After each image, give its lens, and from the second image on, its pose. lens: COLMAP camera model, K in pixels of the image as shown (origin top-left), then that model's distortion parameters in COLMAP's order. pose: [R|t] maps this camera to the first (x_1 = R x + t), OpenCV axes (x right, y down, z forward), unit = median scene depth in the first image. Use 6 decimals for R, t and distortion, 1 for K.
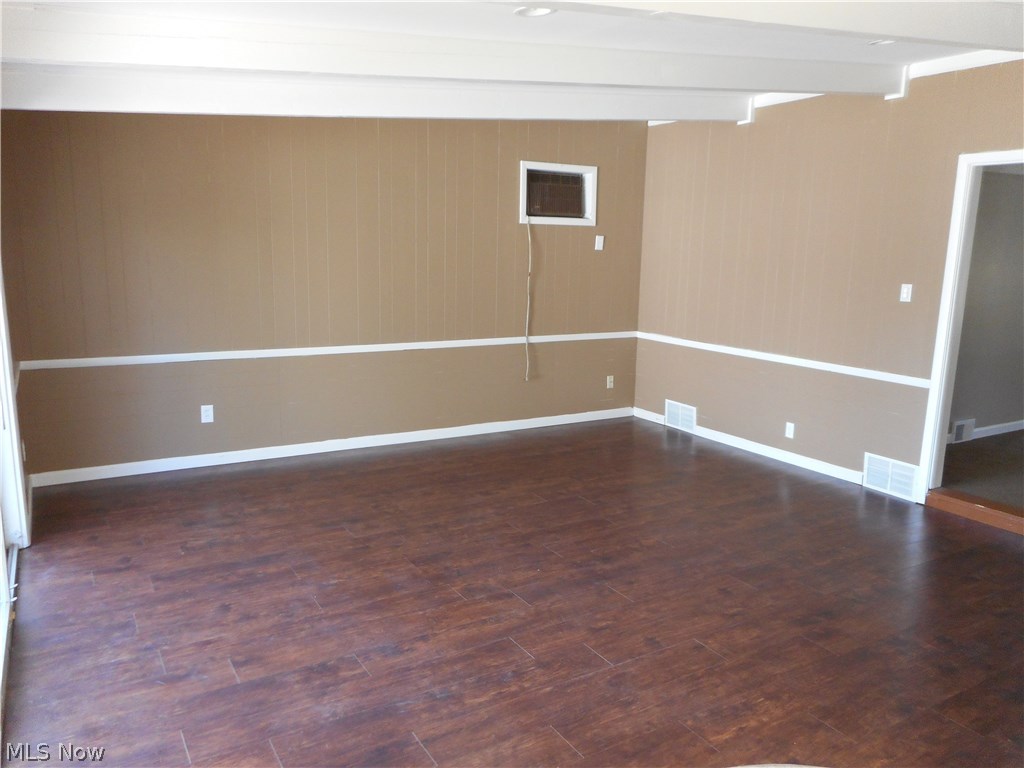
lens RADIAL K [[772.4, 0, 514.4], [0, 772.4, 381.9], [0, 0, 1]] dist [0.025404, 0.000796]
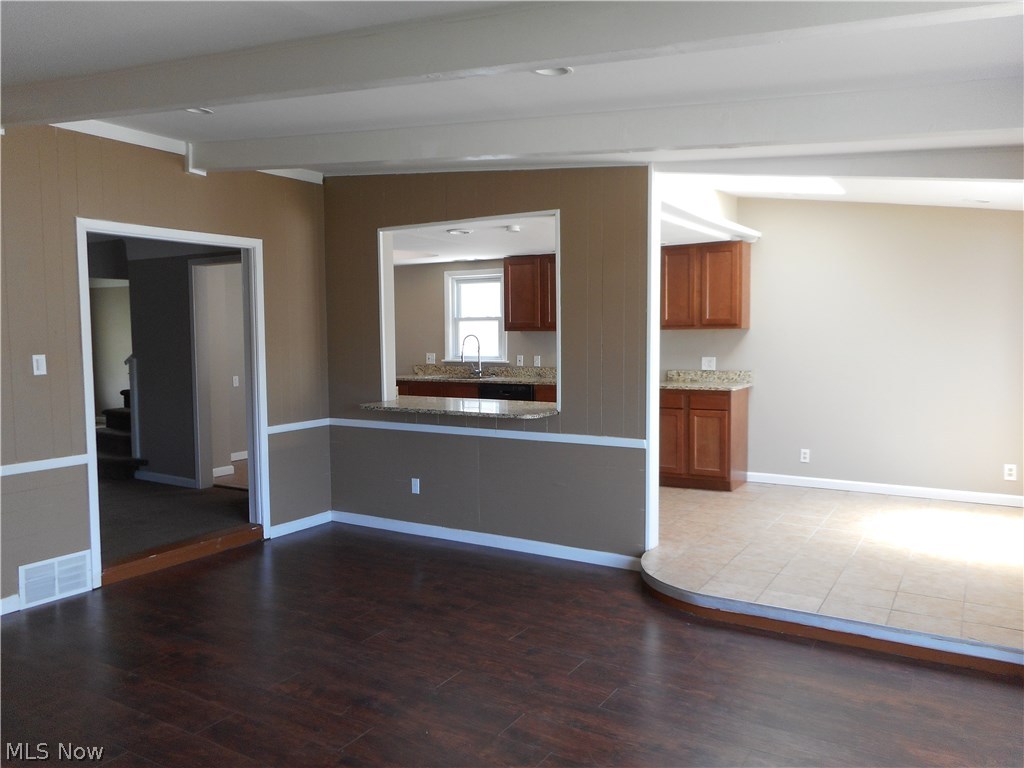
lens RADIAL K [[772.4, 0, 516.8], [0, 772.4, 383.9], [0, 0, 1]] dist [0.025404, 0.000796]
pose [[-0.451304, -0.077503, 0.888998, -0.620350], [0.161528, 0.972670, 0.166798, -0.187074], [-0.877629, 0.218875, -0.426451, 1.115654]]
